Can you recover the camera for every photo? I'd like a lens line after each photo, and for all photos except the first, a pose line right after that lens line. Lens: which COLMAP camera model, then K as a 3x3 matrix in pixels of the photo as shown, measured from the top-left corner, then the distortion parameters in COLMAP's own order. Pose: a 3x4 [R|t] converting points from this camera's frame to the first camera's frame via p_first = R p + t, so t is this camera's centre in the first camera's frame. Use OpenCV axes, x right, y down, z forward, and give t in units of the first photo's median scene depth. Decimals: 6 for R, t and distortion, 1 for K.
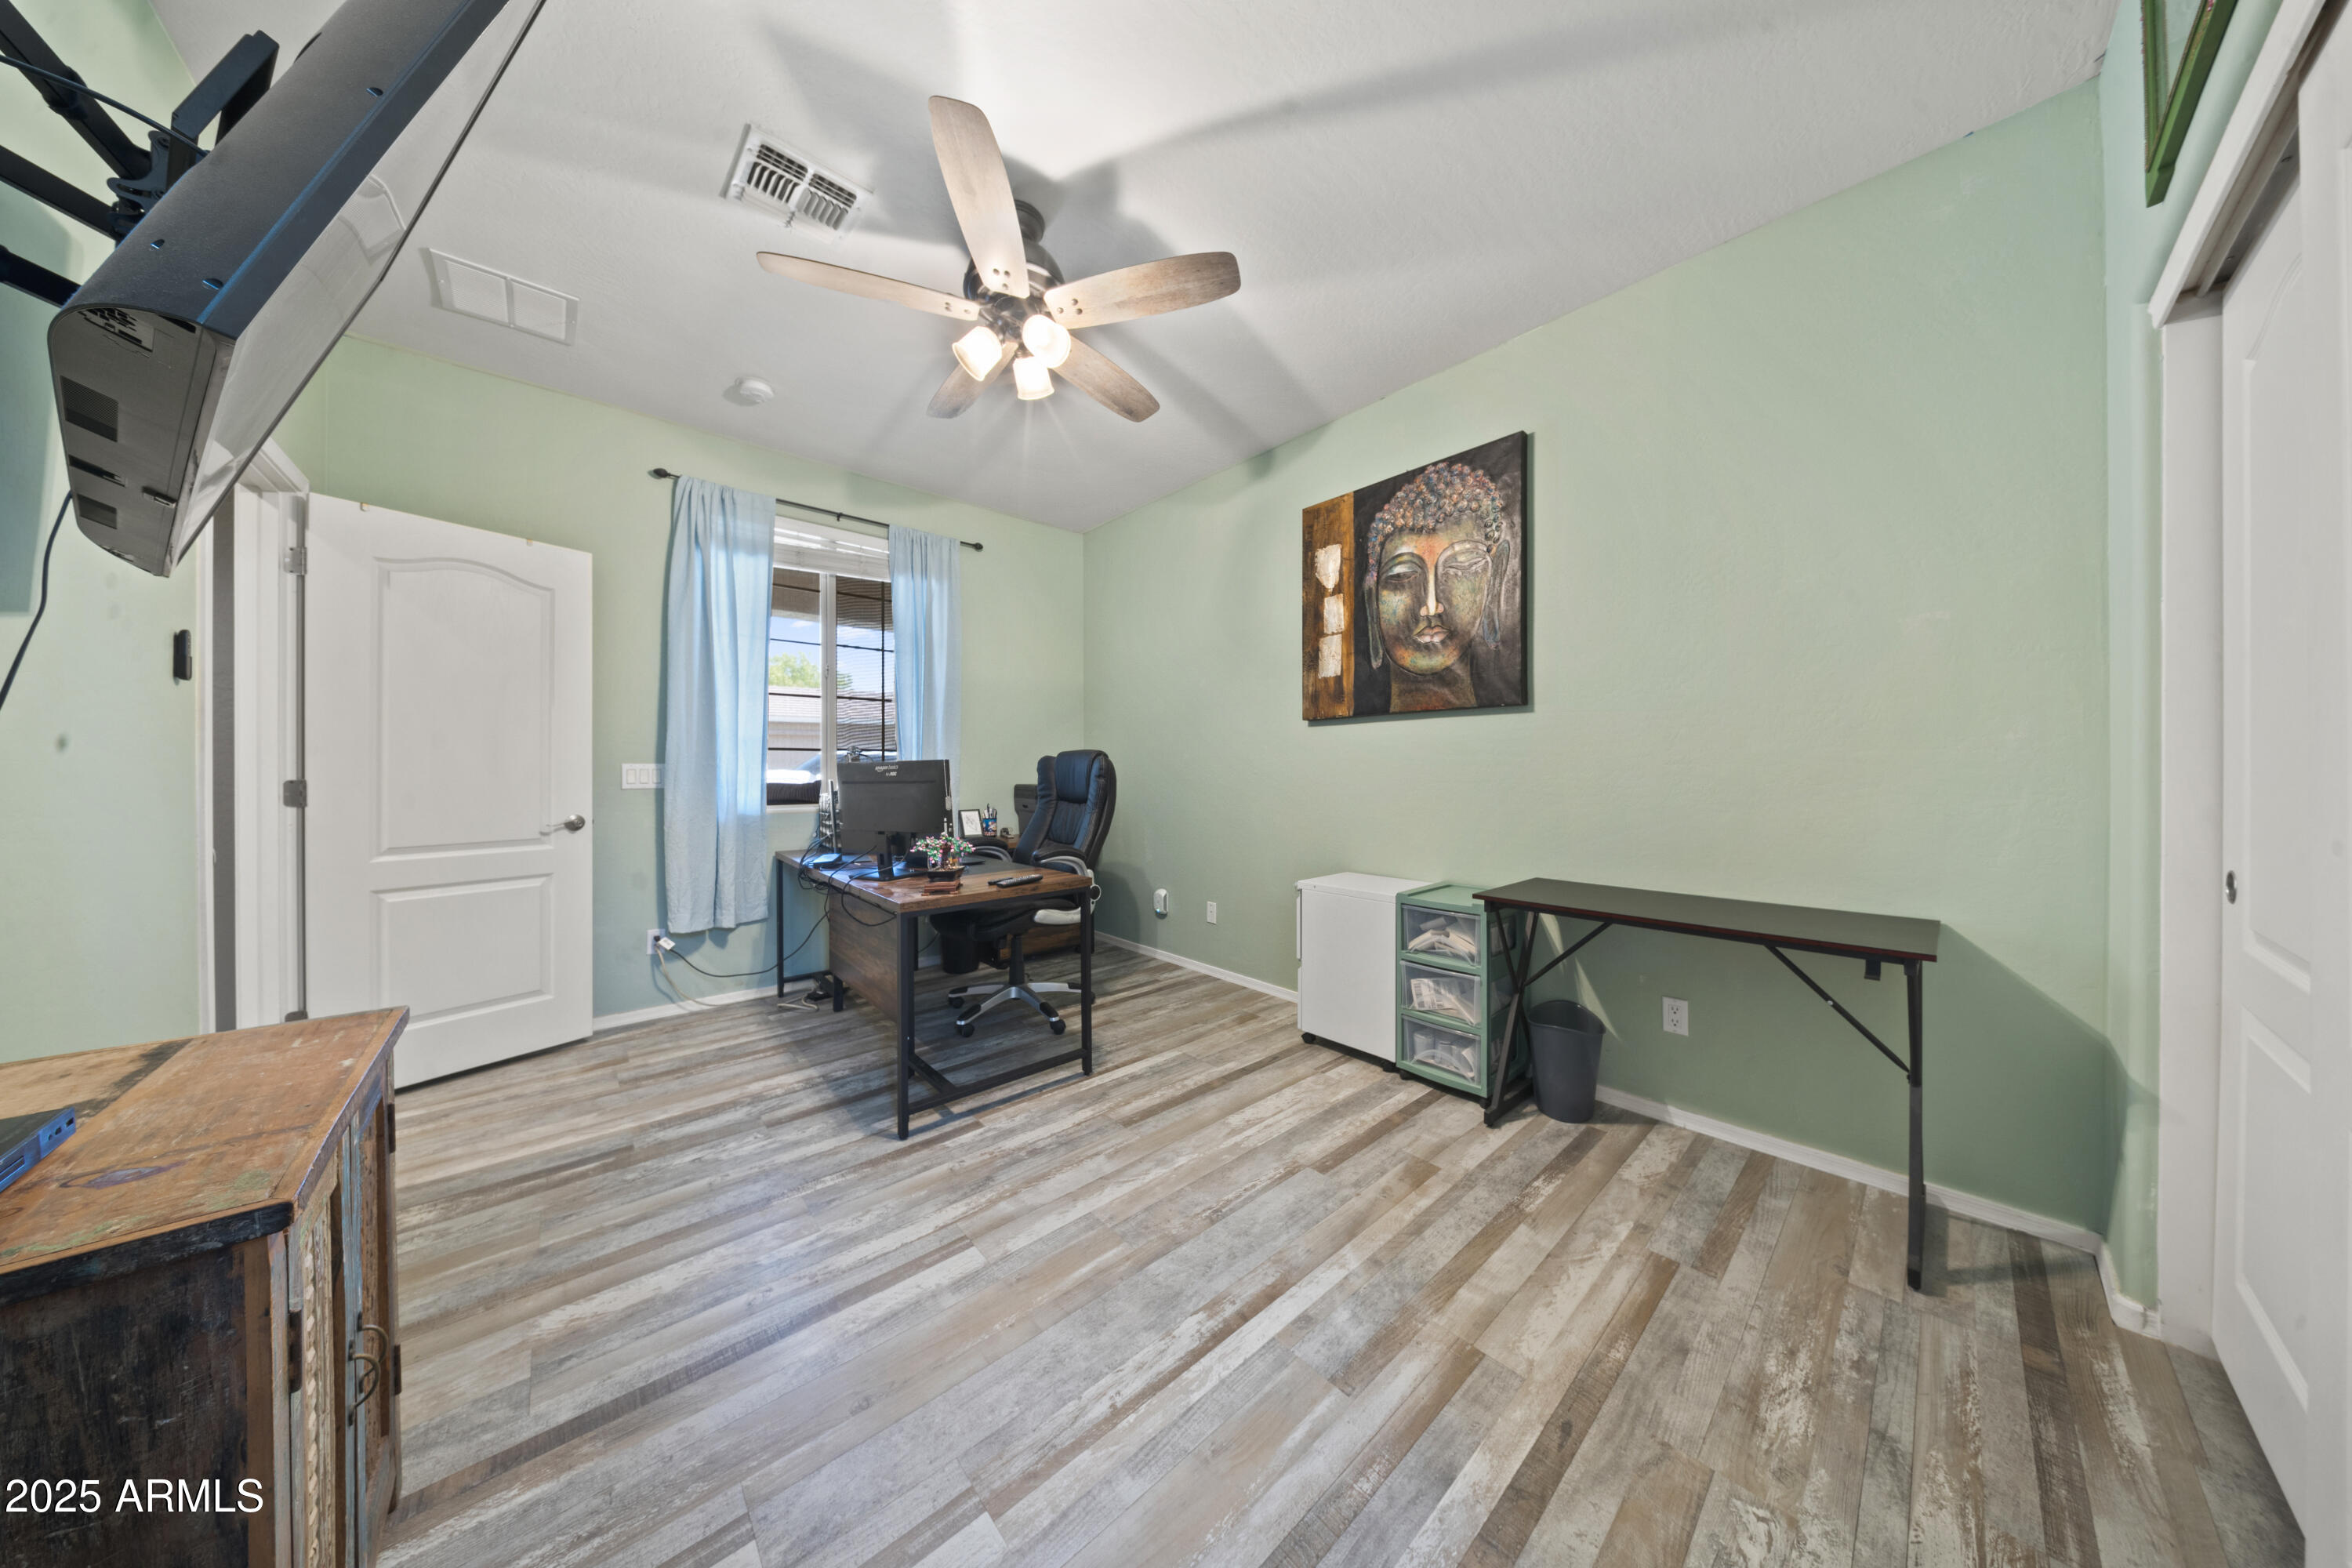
lens RADIAL K [[690.1, 0, 1176.0], [0, 690.1, 784.0], [0, 0, 1]] dist [0.000435, -0.001938]
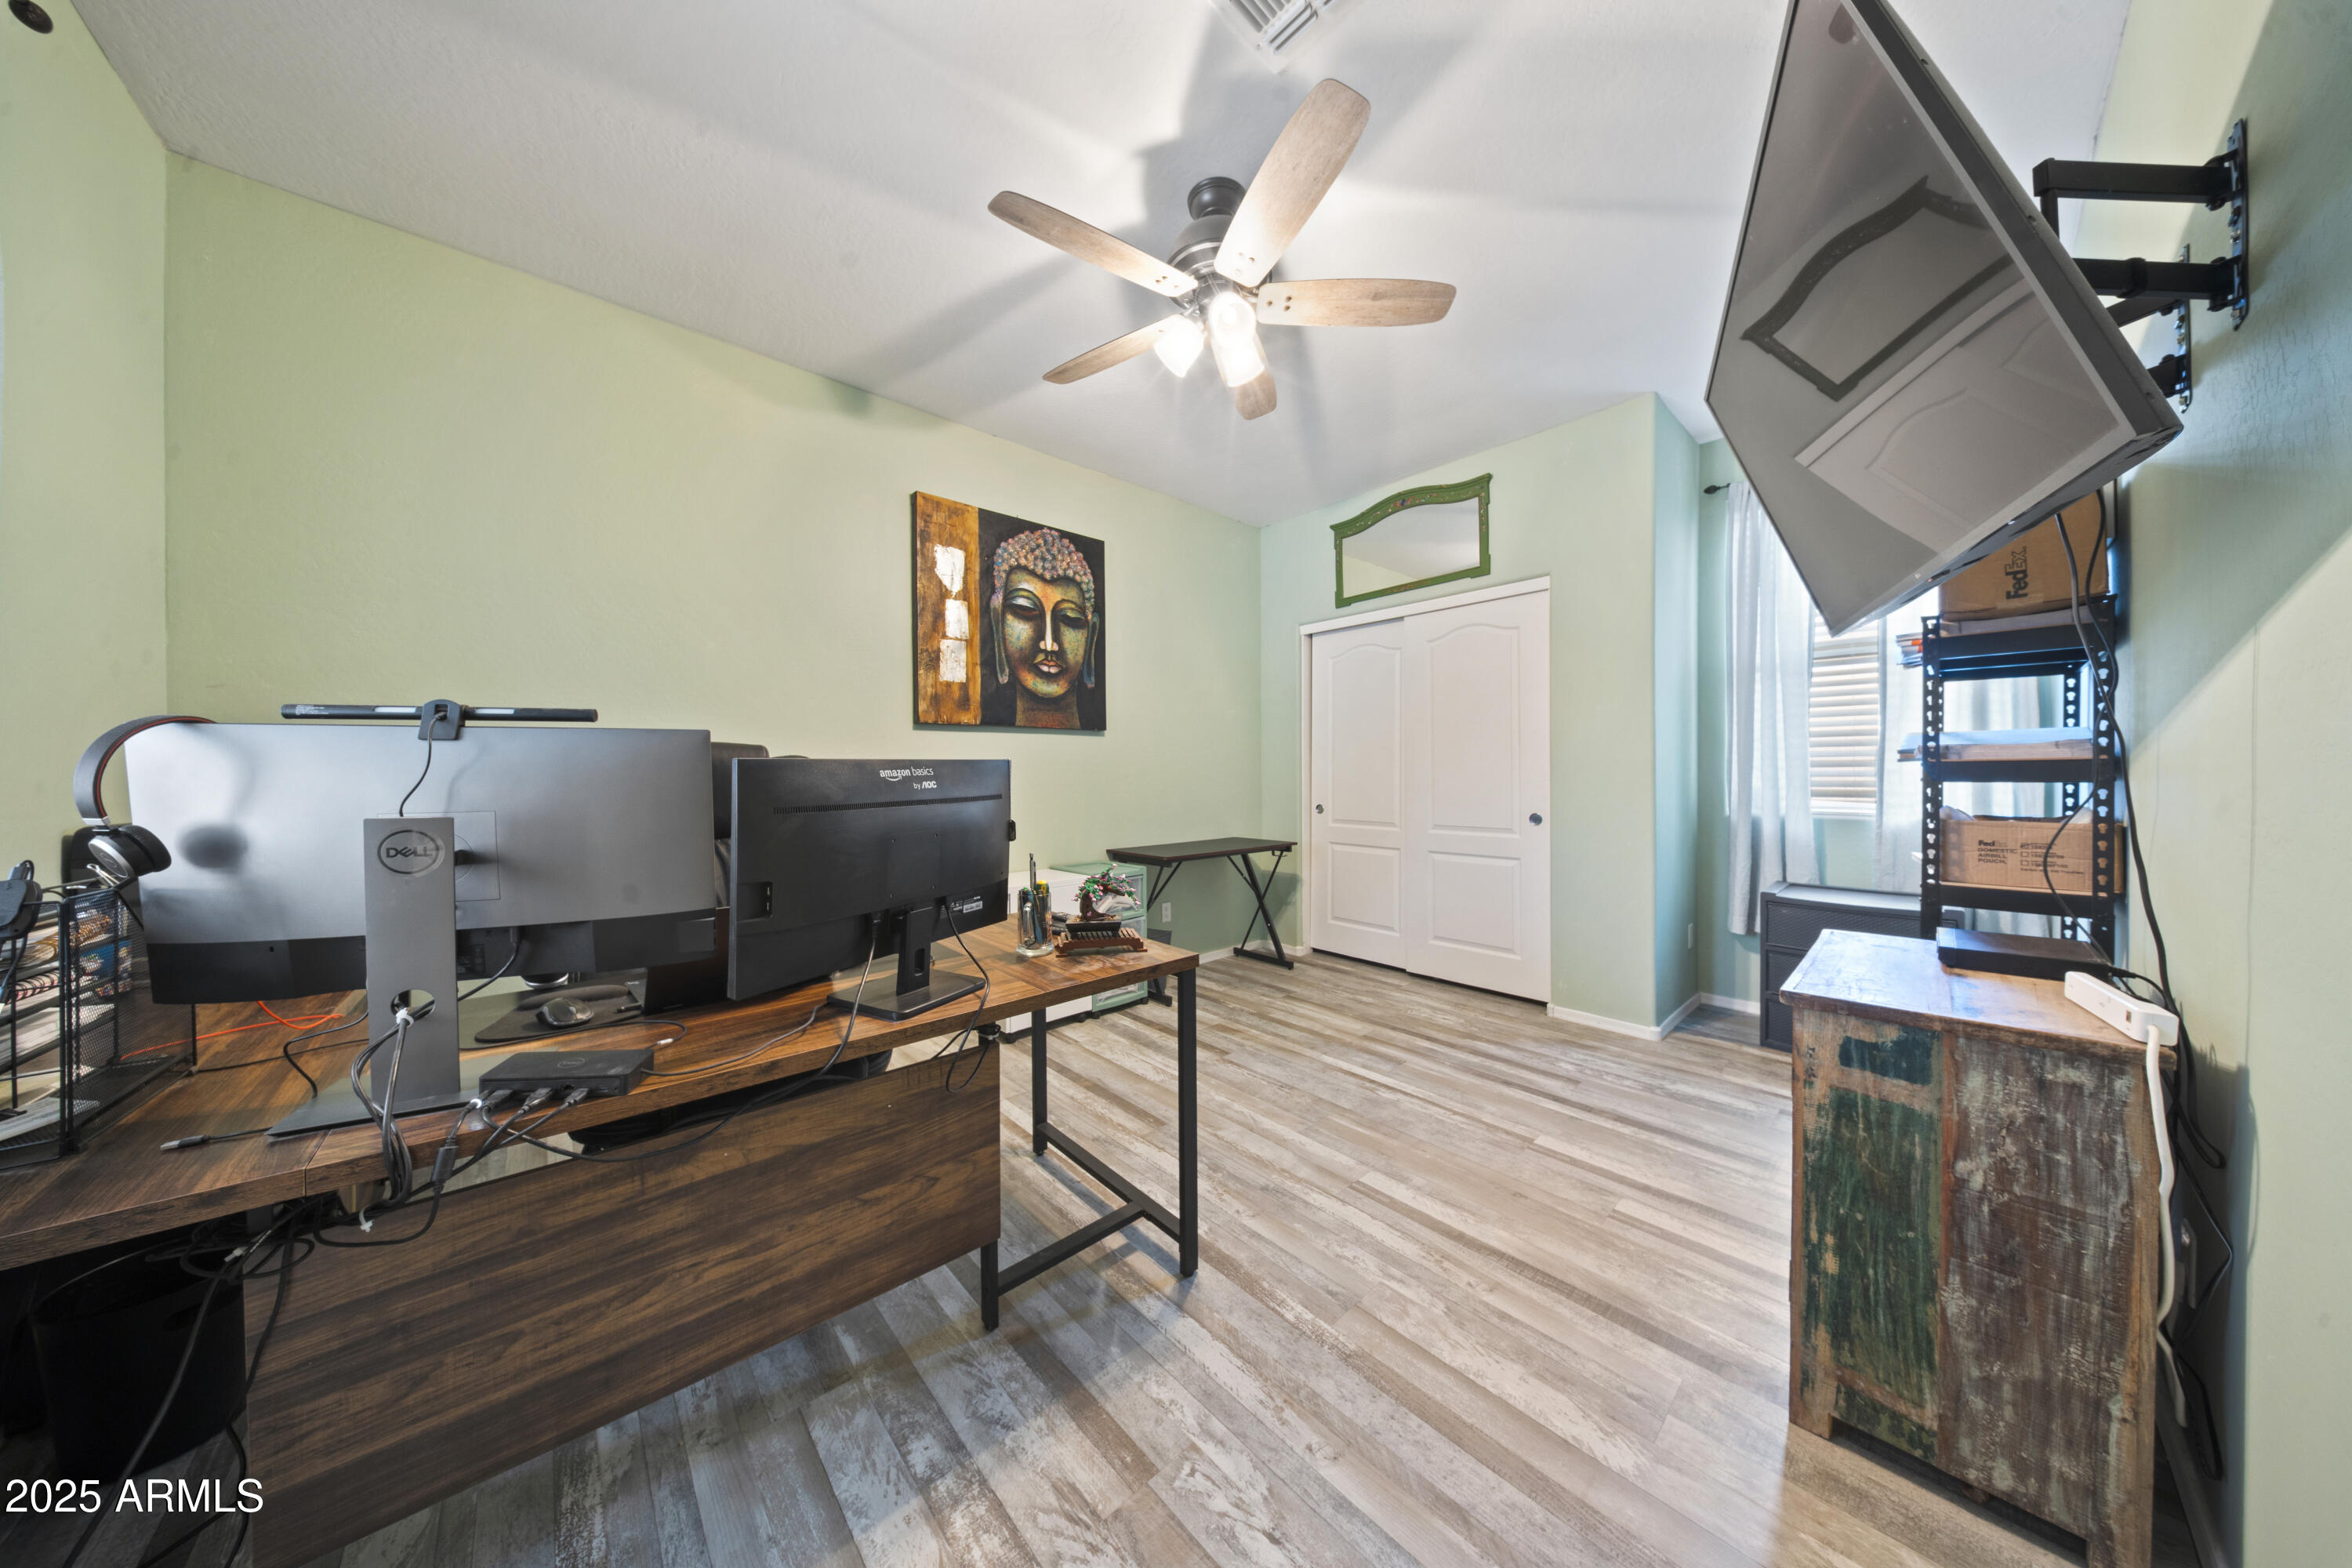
lens RADIAL K [[712.6, 0, 1176.0], [0, 712.6, 784.0], [0, 0, 1]] dist [0.000168, -0.000012]
pose [[-0.010479, -0.016843, 0.999803, -1.014495], [0.028060, 0.999459, 0.017131, -0.023646], [-0.999551, 0.028234, -0.010000, 0.886334]]
